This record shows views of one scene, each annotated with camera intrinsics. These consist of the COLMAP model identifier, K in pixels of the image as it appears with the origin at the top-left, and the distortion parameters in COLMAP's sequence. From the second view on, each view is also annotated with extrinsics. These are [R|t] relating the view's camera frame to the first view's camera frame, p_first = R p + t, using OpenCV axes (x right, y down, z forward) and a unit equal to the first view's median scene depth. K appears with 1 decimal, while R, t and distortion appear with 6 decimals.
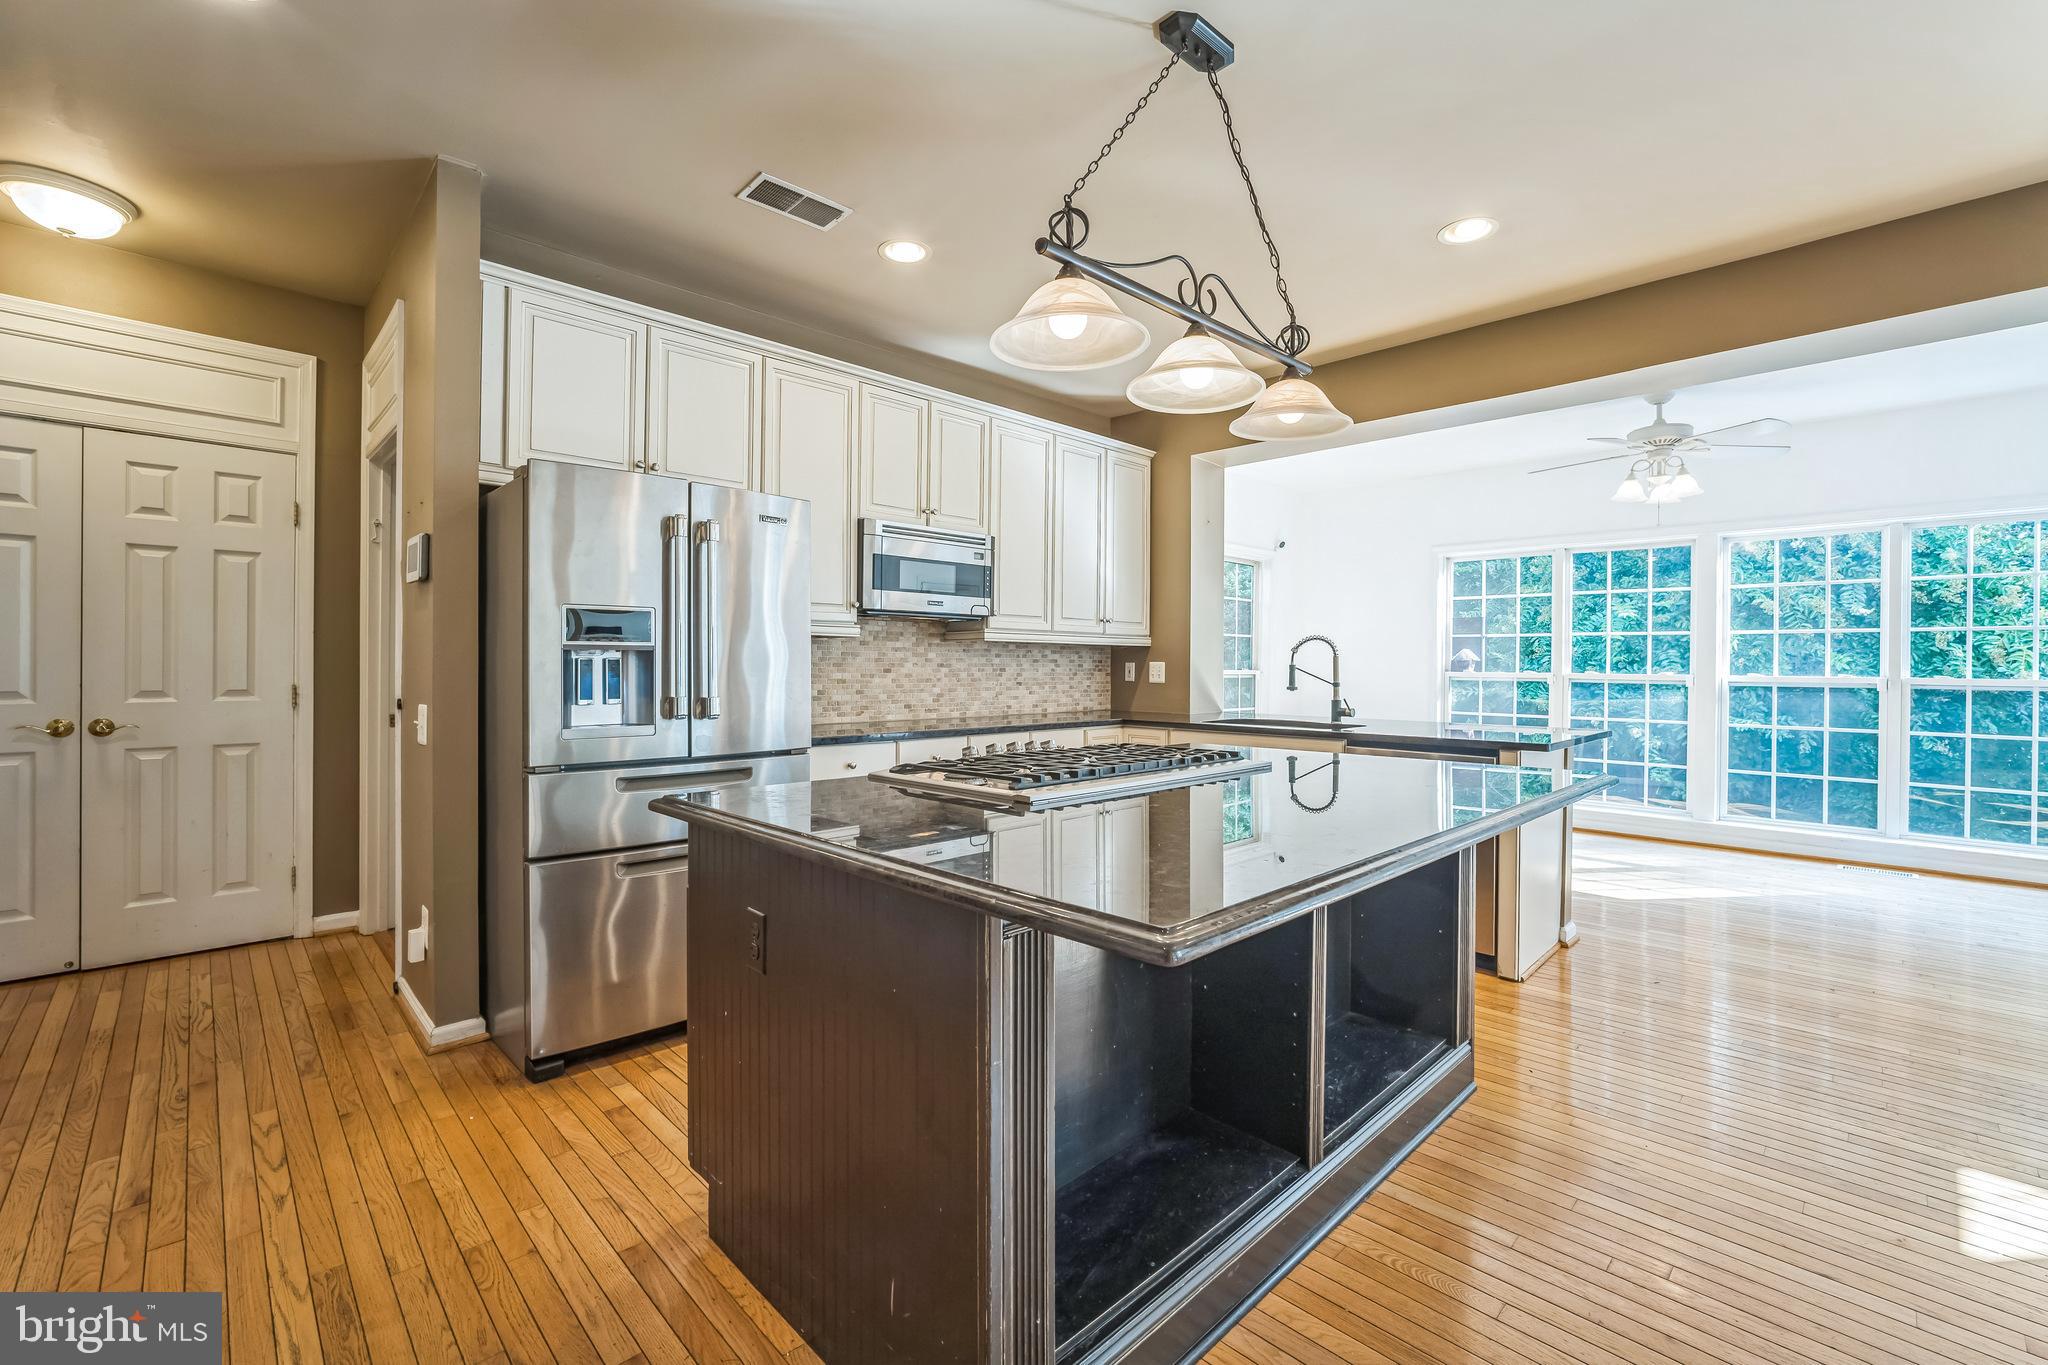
lens RADIAL K [[863.2, 0, 1027.8], [0, 863.2, 673.3], [0, 0, 1]] dist [-0.014070, 0.001328]
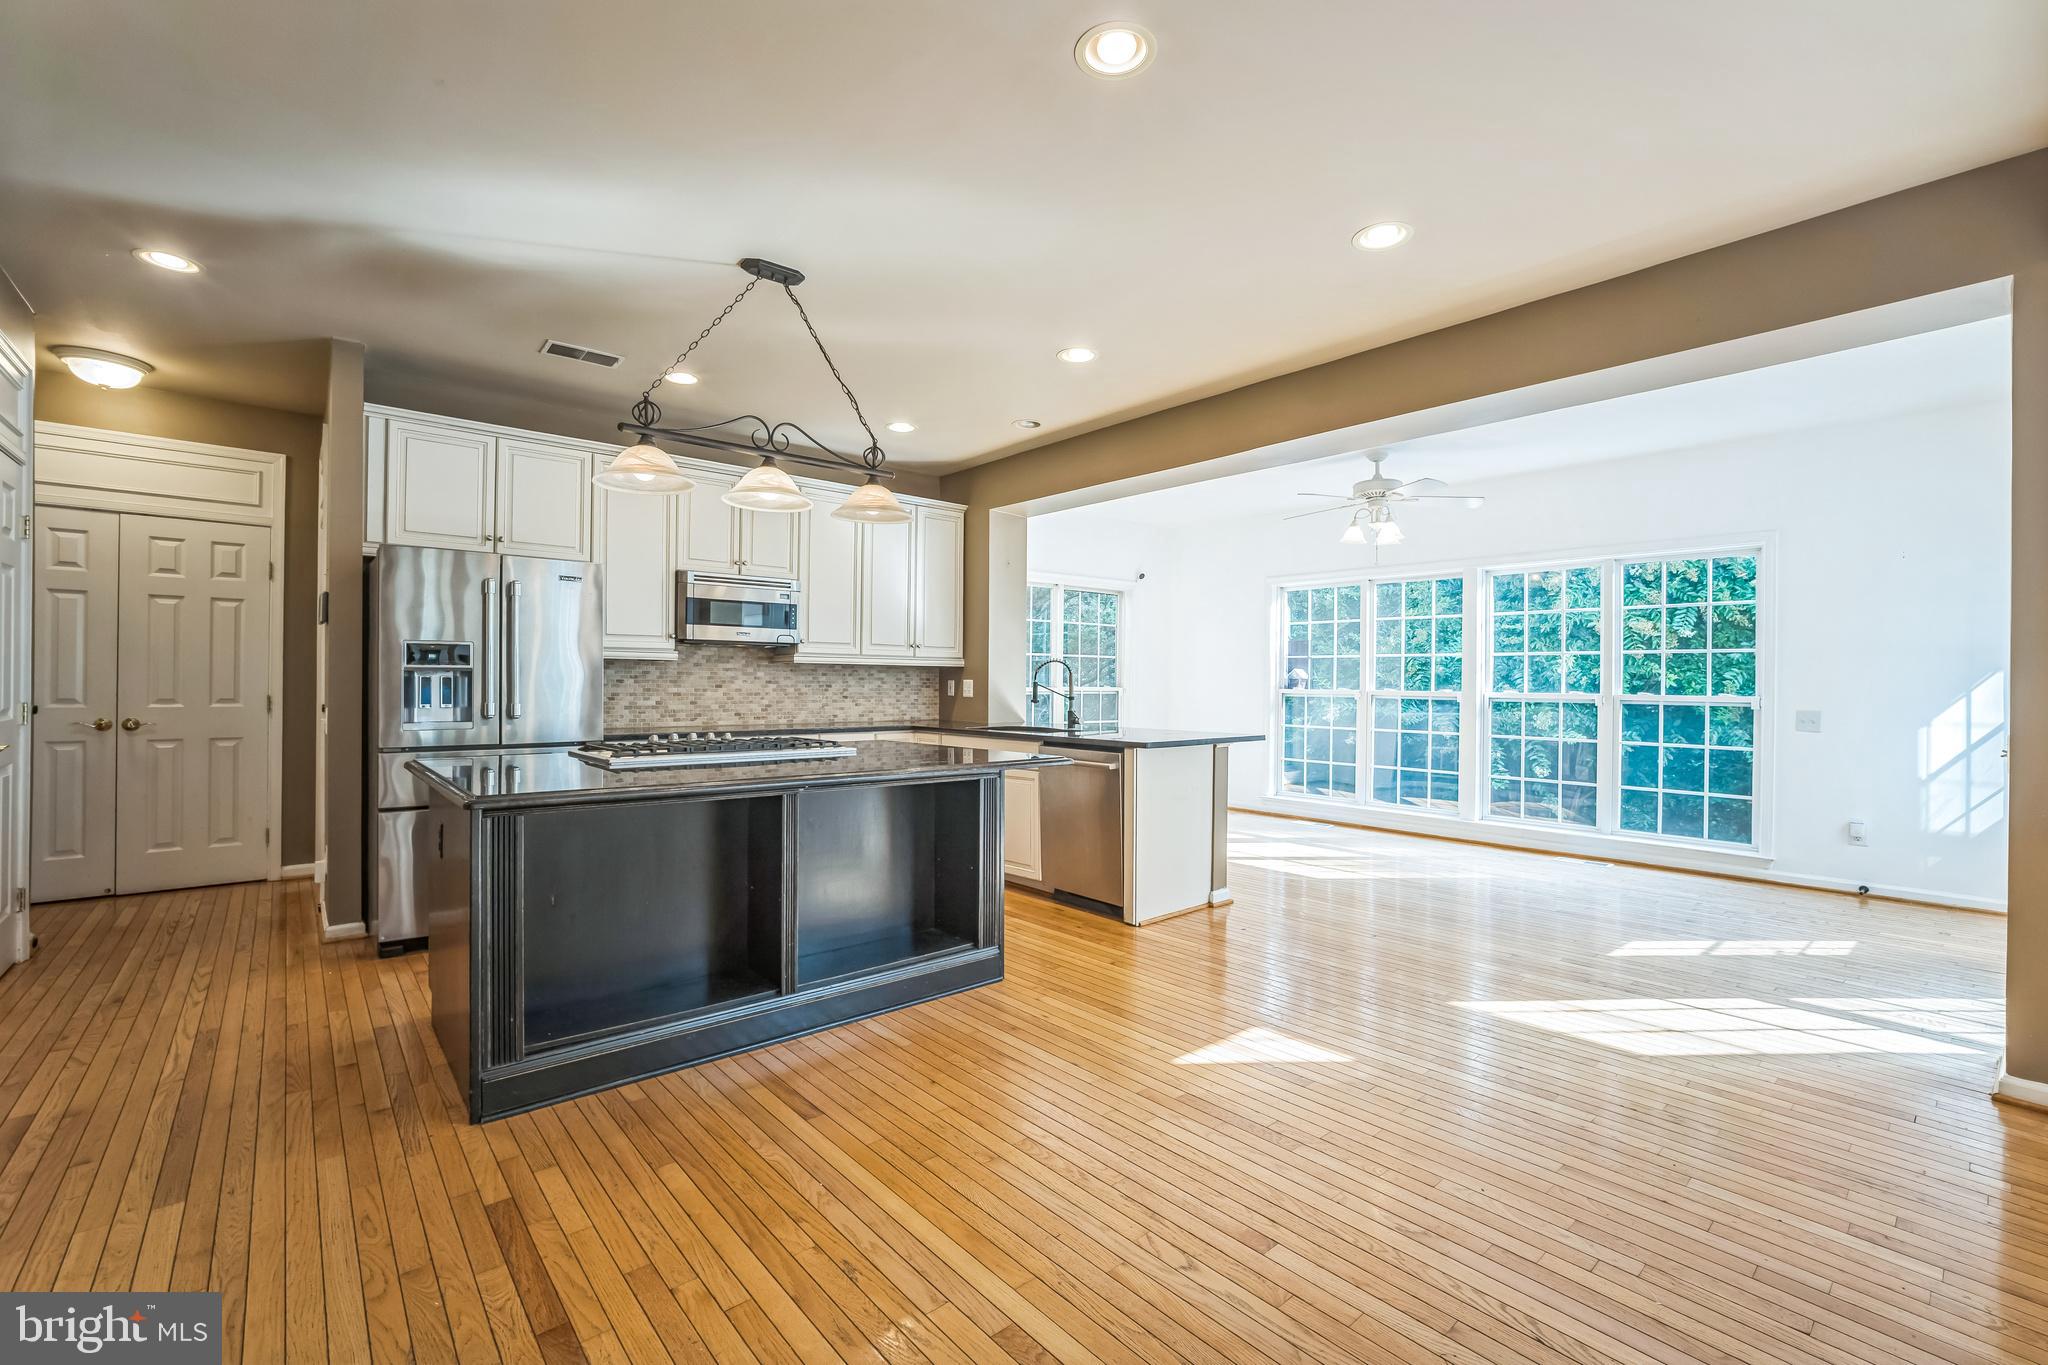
lens RADIAL K [[863.2, 0, 1017.6], [0, 863.2, 687.7], [0, 0, 1]] dist [-0.014070, 0.001328]
pose [[0.997916, 0.001783, -0.064497, 0.420348], [-0.002067, 0.999988, -0.004349, 0.004561], [0.064489, 0.004473, 0.997908, -0.283267]]
